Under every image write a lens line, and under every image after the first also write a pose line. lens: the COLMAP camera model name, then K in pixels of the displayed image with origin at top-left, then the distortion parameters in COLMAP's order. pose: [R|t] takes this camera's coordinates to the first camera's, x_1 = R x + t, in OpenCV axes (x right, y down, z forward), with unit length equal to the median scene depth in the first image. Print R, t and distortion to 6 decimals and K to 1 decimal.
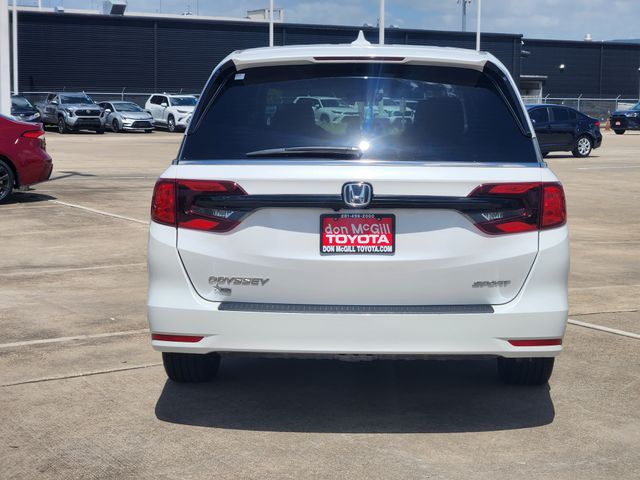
lens RADIAL K [[1173.5, 0, 320.0], [0, 1173.5, 240.0], [0, 0, 1]] dist [-0.045874, 0.078096]
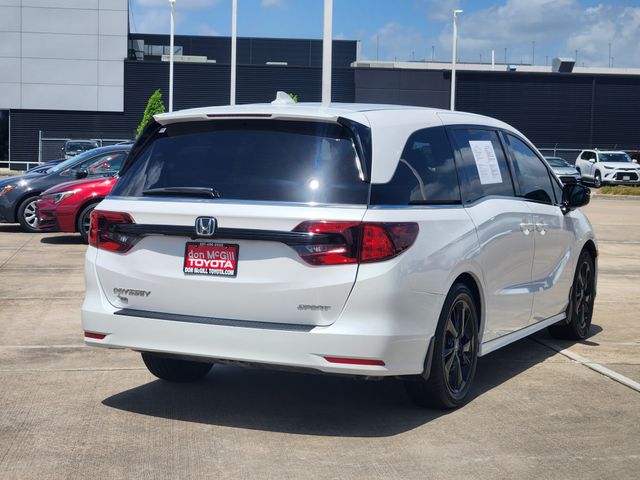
lens RADIAL K [[1173.5, 0, 320.0], [0, 1173.5, 240.0], [0, 0, 1]] dist [-0.045874, 0.078096]
pose [[0.909047, 0.038847, -0.414878, 0.629703], [-0.058489, 0.997683, -0.034738, 0.010602], [0.412567, 0.055845, 0.909214, -0.059392]]
